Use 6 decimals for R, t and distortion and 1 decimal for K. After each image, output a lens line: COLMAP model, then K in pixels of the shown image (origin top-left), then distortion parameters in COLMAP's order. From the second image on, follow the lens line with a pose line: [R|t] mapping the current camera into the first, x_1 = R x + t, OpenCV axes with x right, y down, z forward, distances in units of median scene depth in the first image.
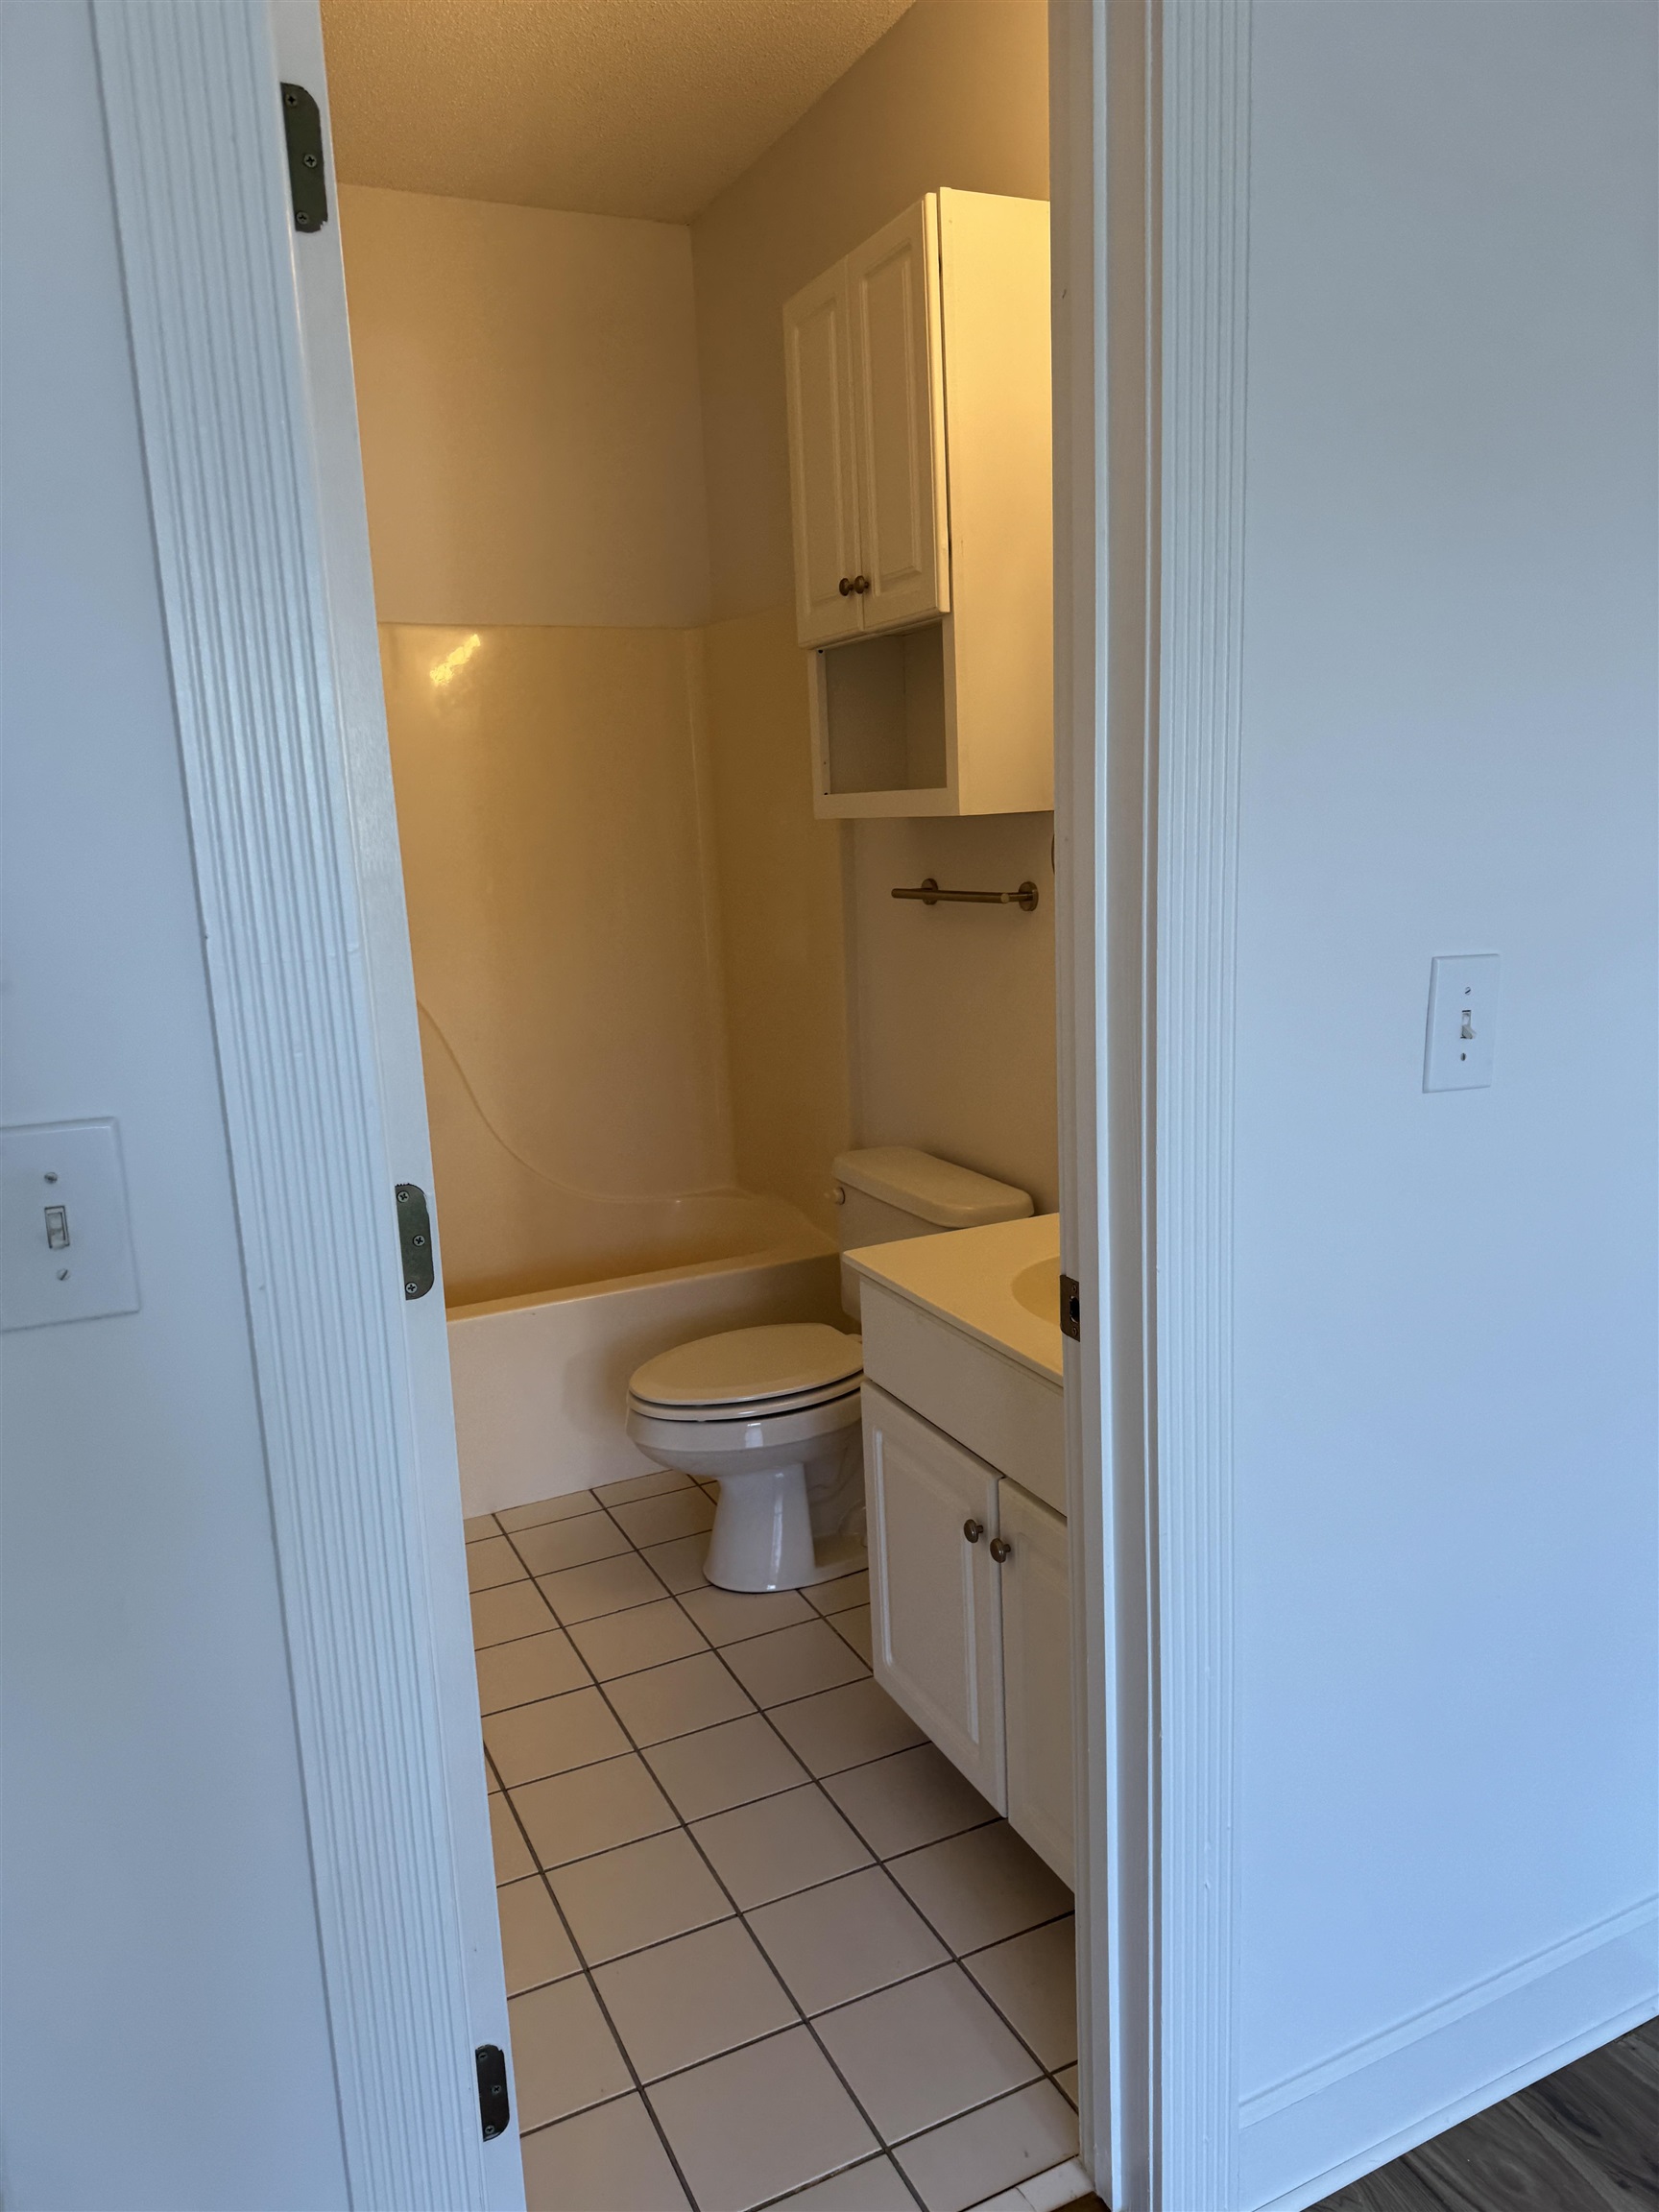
lens RADIAL K [[1519.6, 0, 829.5], [0, 1519.6, 1106.0], [0, 0, 1]] dist [0.179029, -0.000030]
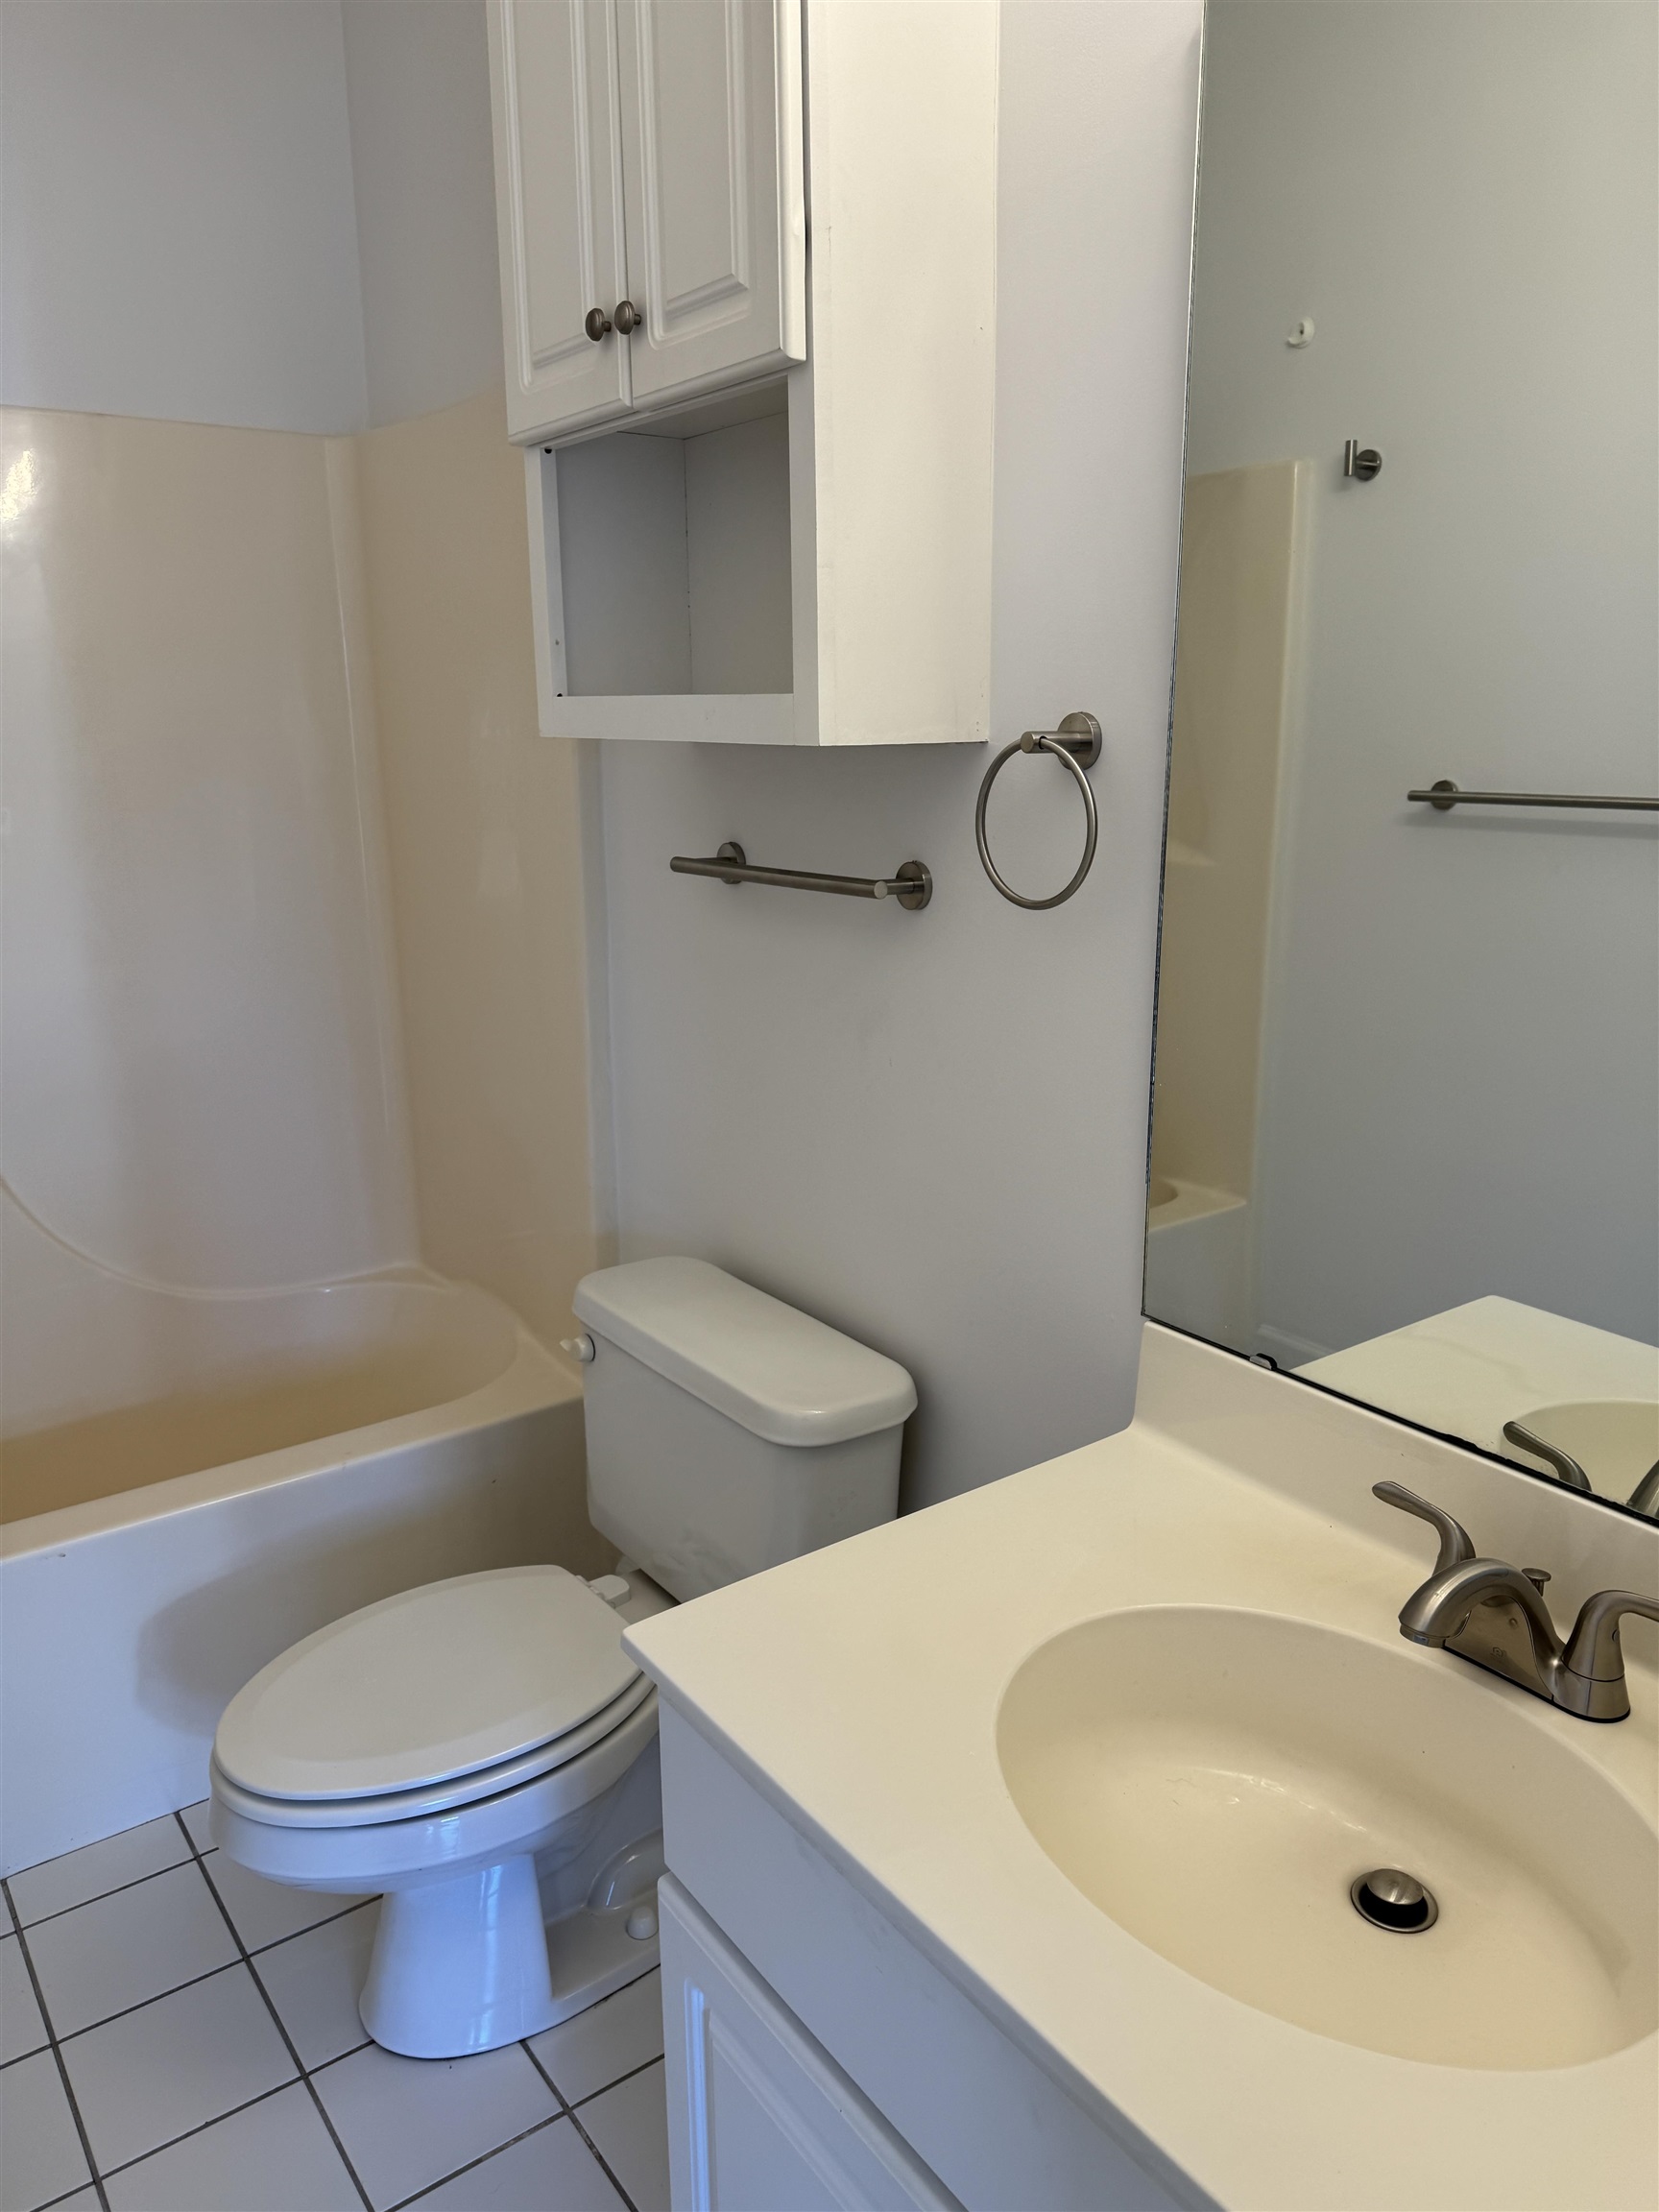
lens RADIAL K [[1555.7, 0, 841.2], [0, 1555.7, 1104.5], [0, 0, 1]] dist [0.075022, -0.108170]
pose [[0.981056, -0.008438, 0.193539, -0.015155], [-0.000114, 0.999026, 0.044134, -0.078972], [-0.193723, -0.043320, 0.980099, 0.410147]]
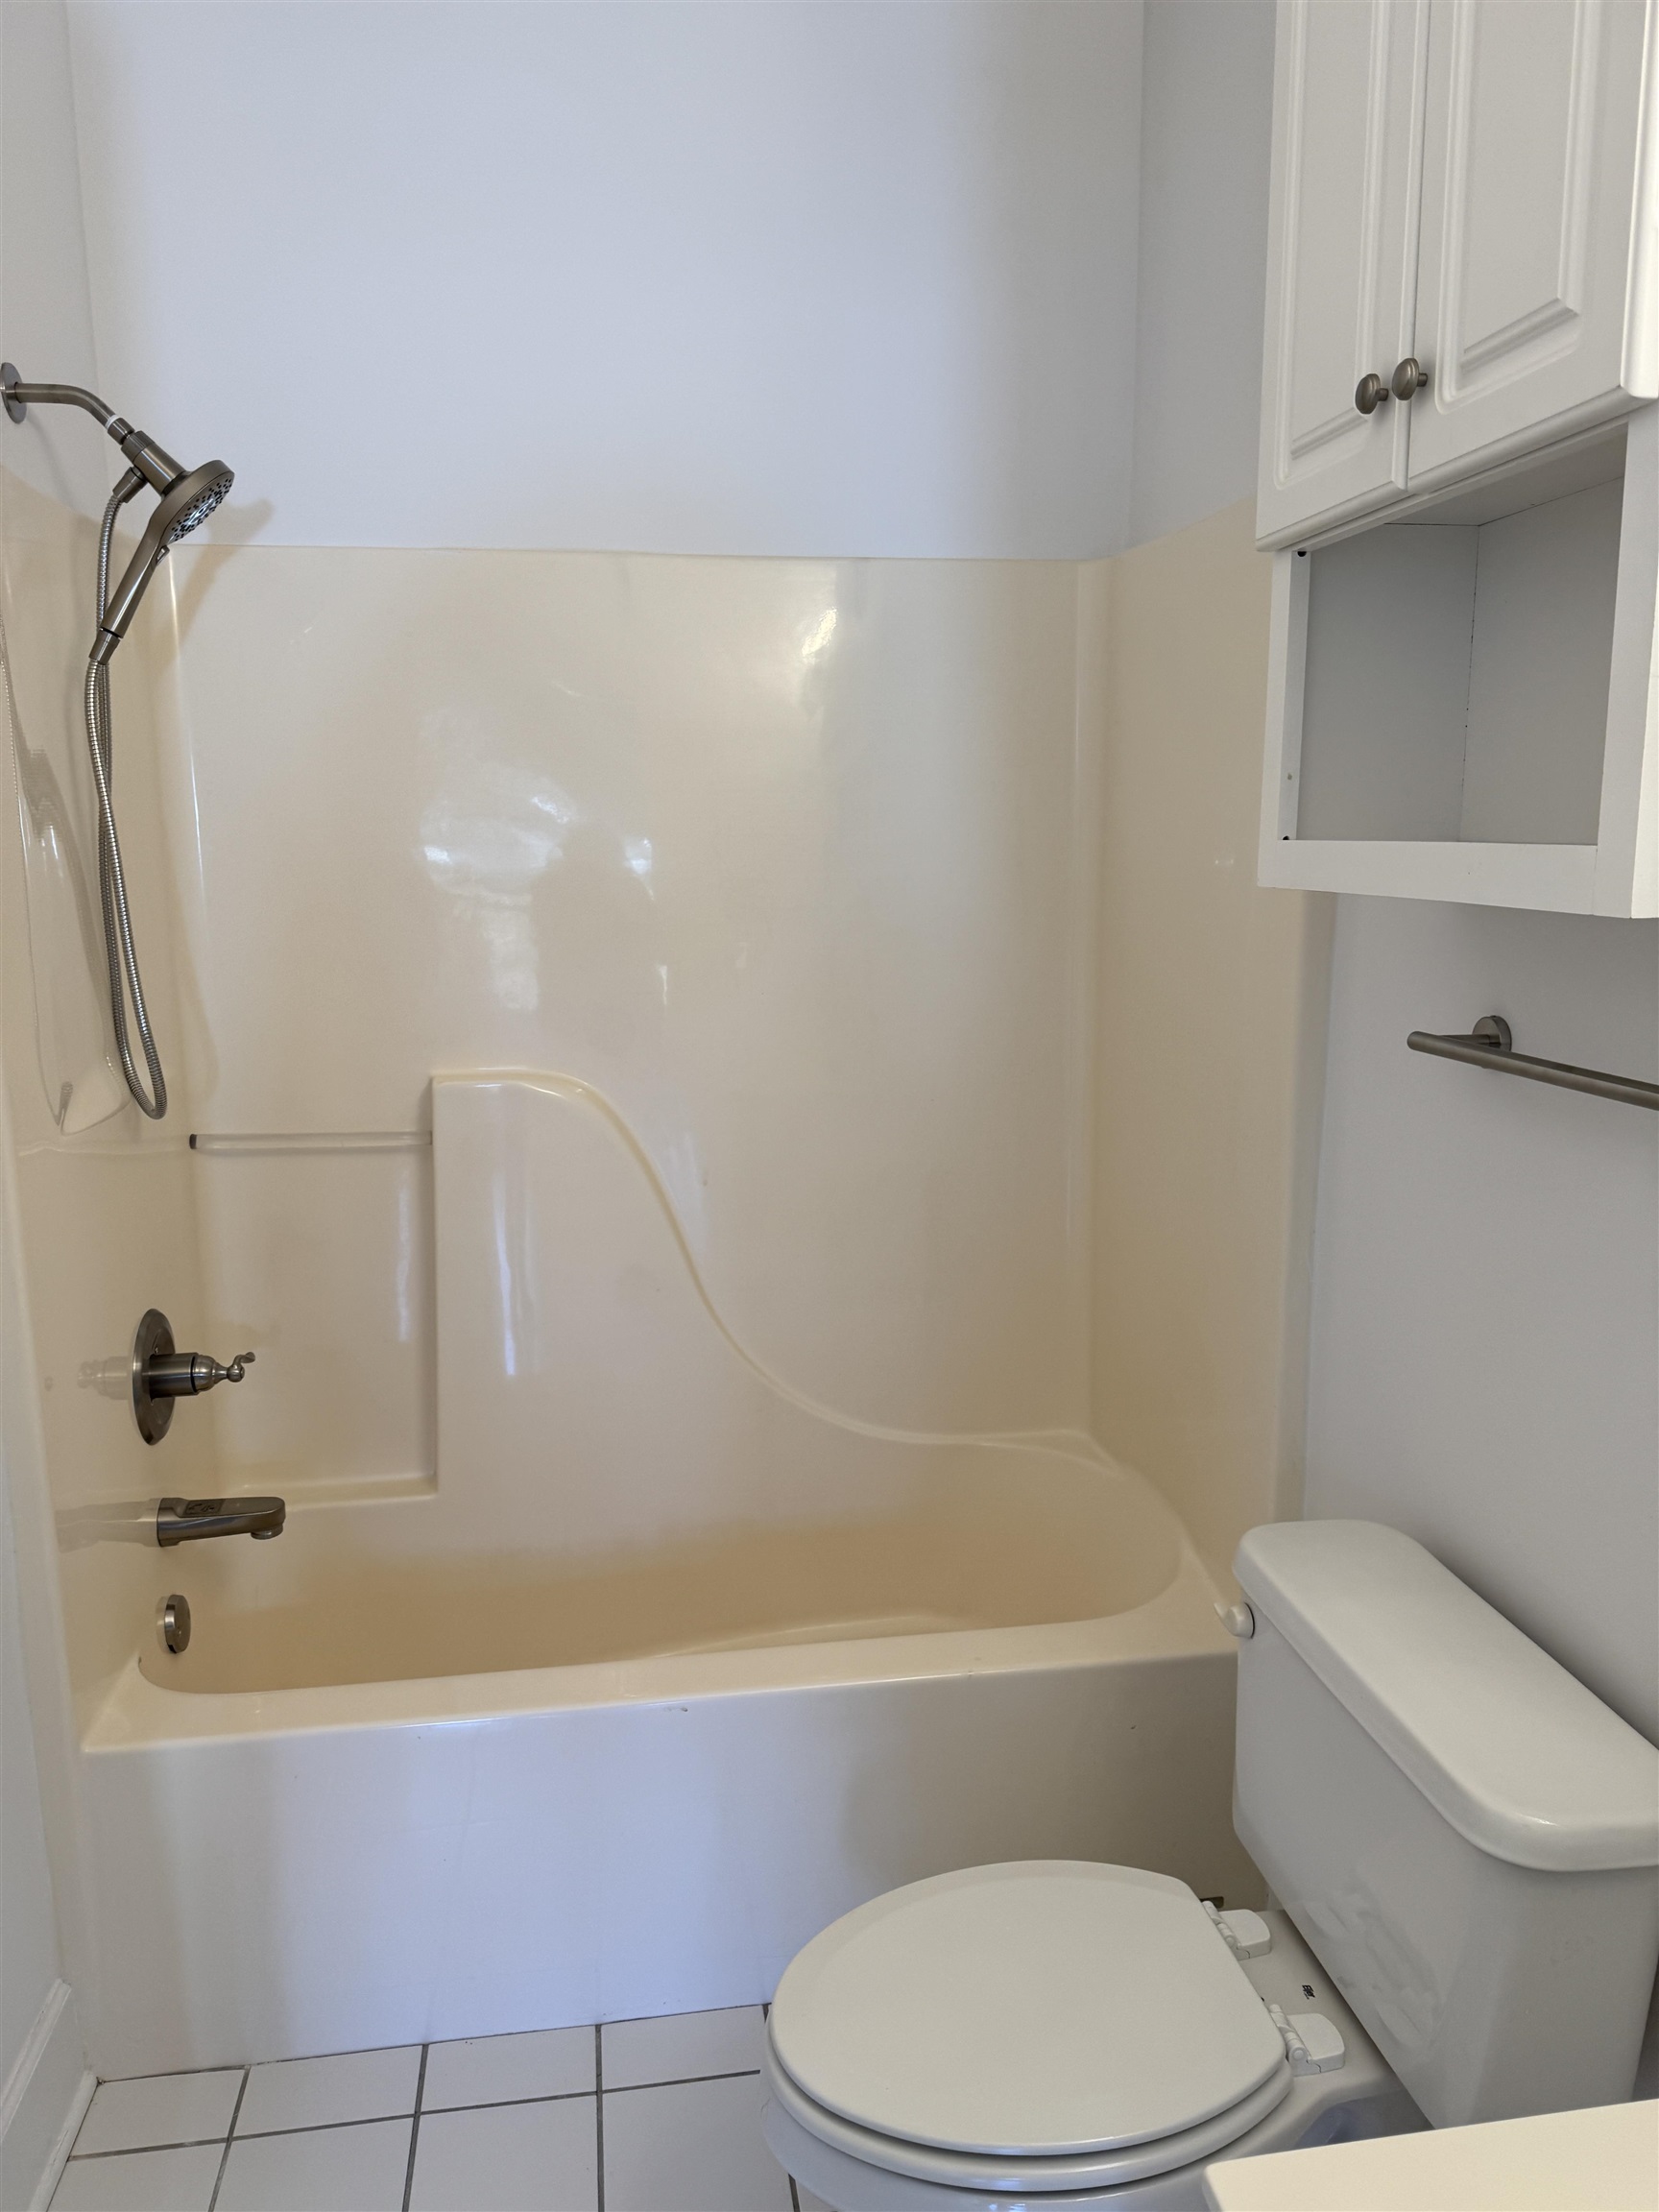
lens RADIAL K [[1555.7, 0, 841.2], [0, 1555.7, 1104.5], [0, 0, 1]] dist [0.075022, -0.108170]
pose [[0.959096, 0.088711, -0.268821, 0.004319], [-0.091702, 0.995786, 0.001436, -0.116129], [0.267815, 0.023274, 0.963189, 0.518915]]
